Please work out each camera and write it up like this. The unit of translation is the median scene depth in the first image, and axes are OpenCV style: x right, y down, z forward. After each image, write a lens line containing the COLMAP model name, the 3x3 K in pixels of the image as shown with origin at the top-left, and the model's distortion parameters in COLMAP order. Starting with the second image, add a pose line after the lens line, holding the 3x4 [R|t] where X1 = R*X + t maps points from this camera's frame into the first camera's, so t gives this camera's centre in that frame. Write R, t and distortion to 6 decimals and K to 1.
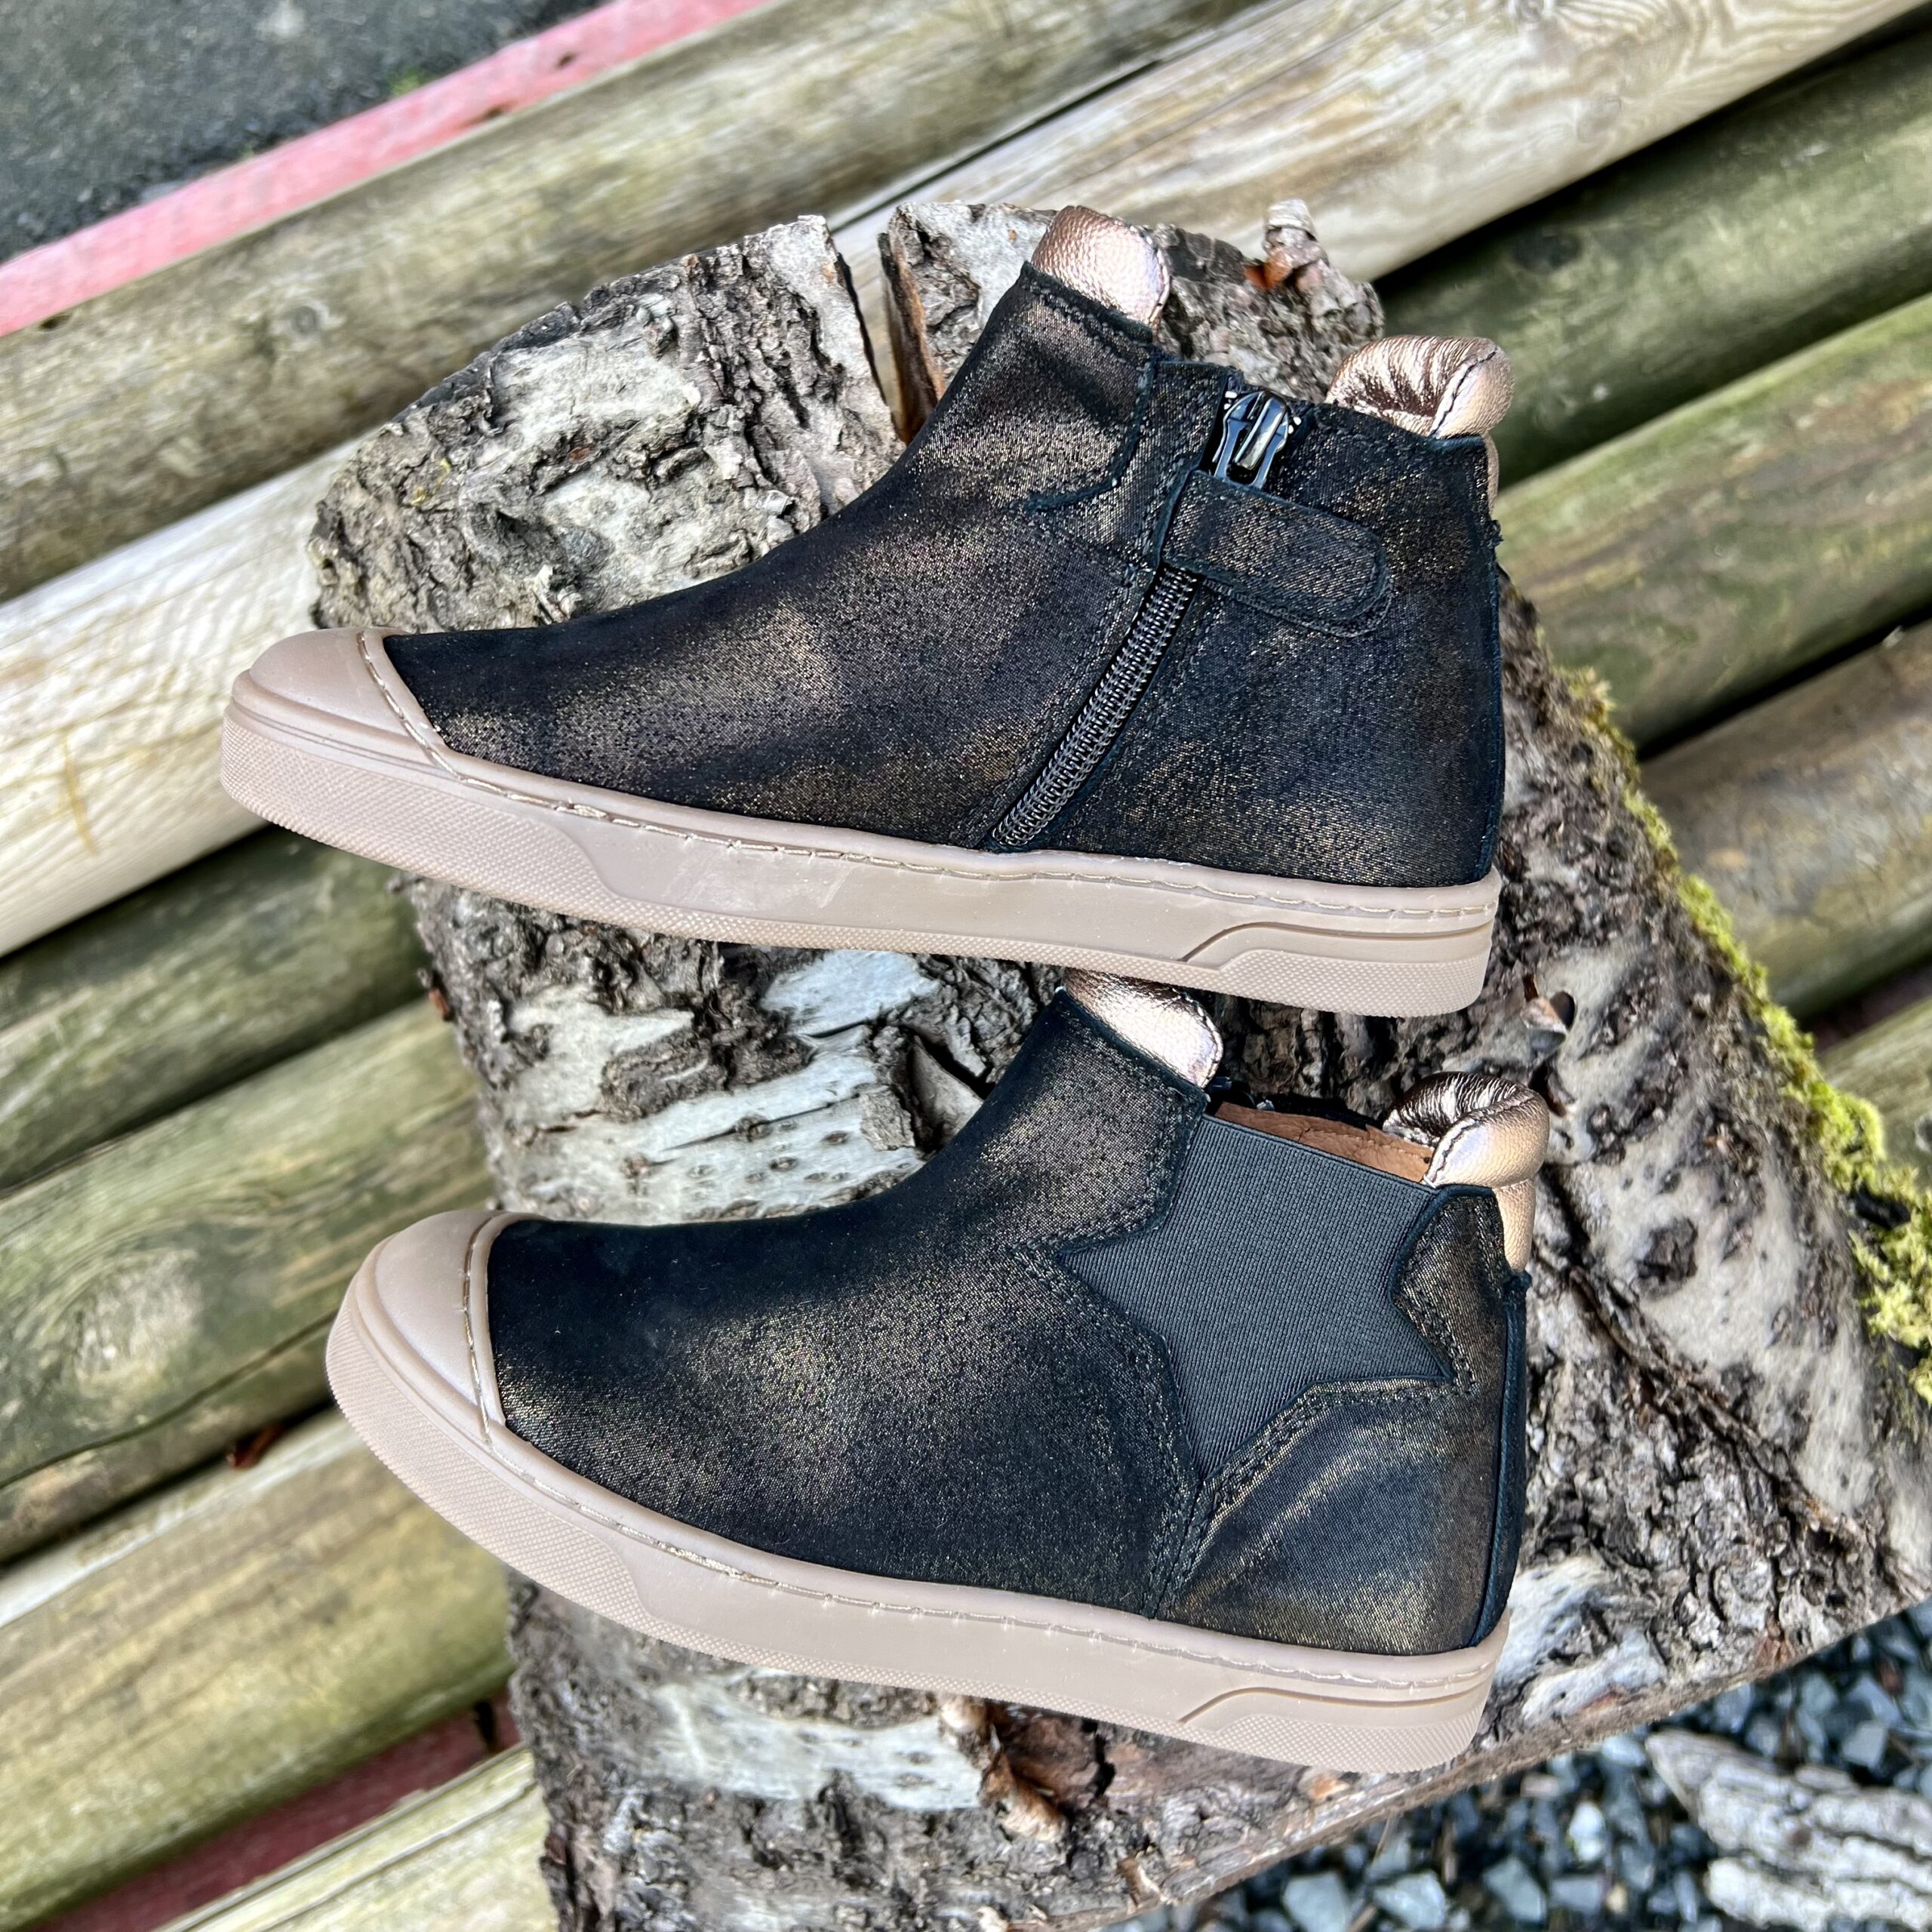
lens RADIAL K [[2748.4, 0, 966.0], [0, 2748.4, 966.0], [0, 0, 1]] dist [0.019194, -0.036503]
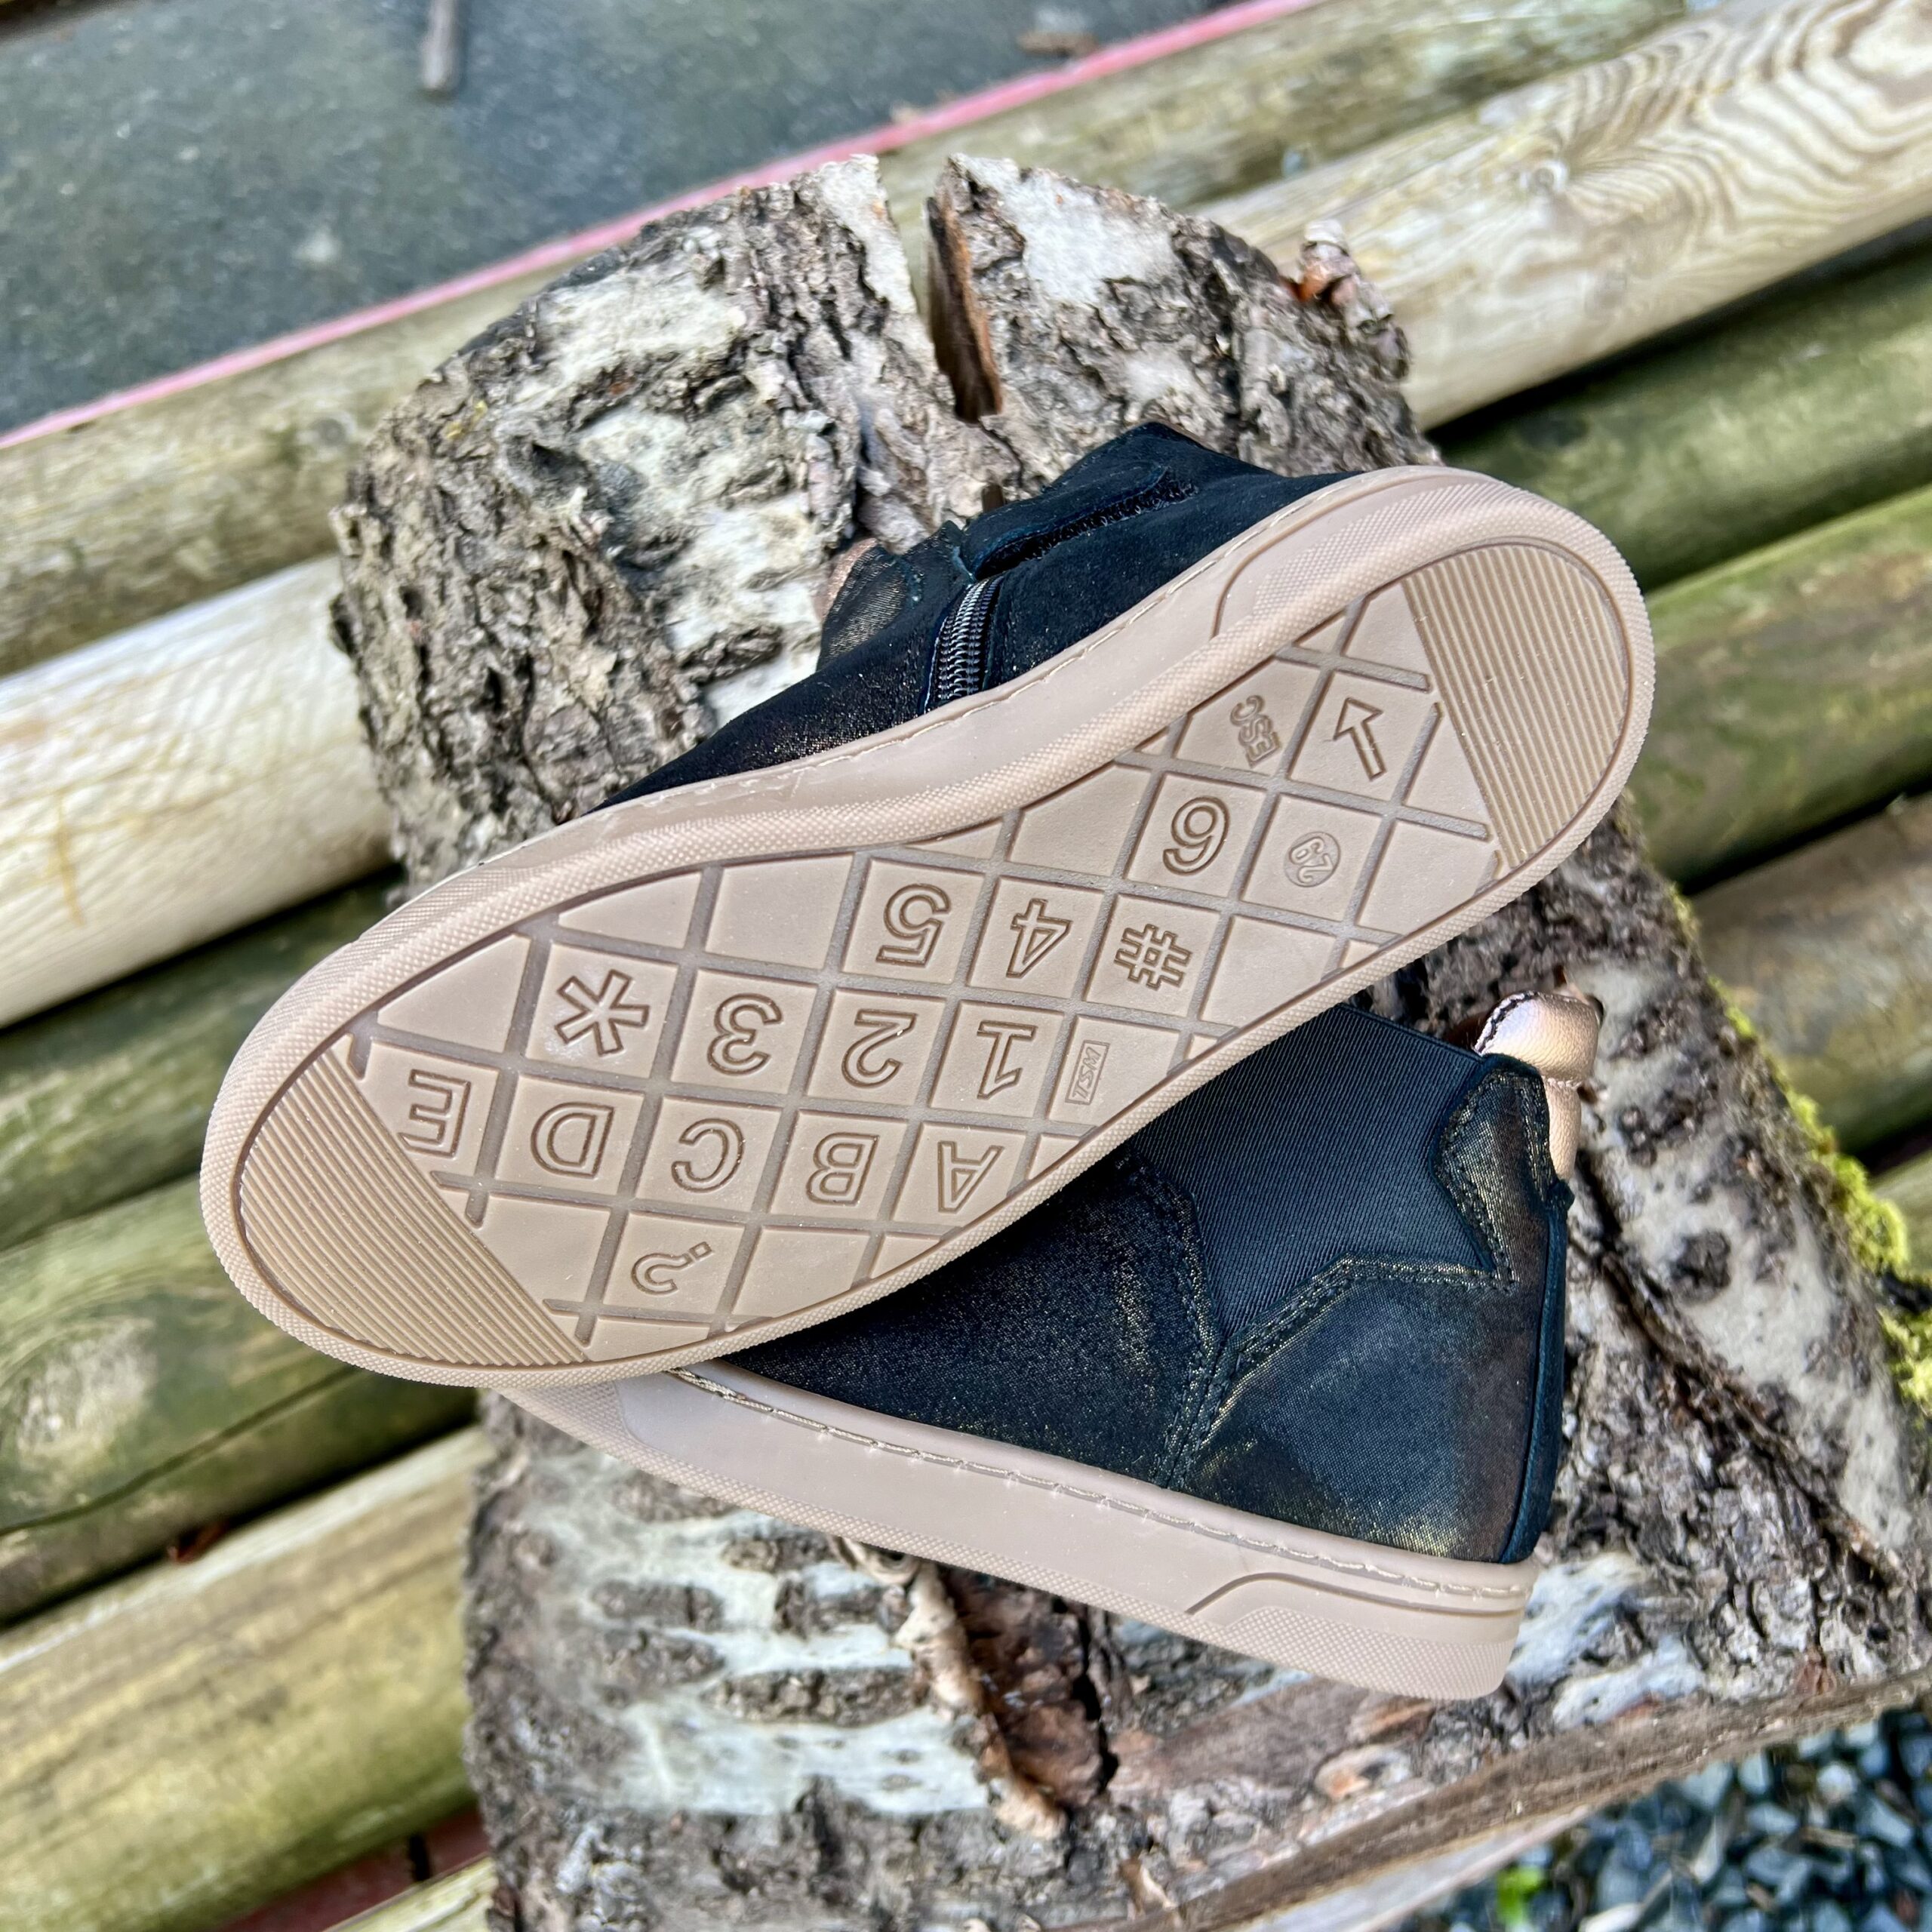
lens RADIAL K [[2762.3, 0, 994.4], [0, 2762.3, 968.2], [0, 0, 1]] dist [-0.004471, 0.031690]
pose [[0.999112, 0.037147, 0.019883, -0.015319], [-0.033754, 0.988112, -0.149983, 0.155729], [-0.025218, 0.149179, 0.988489, 0.033682]]
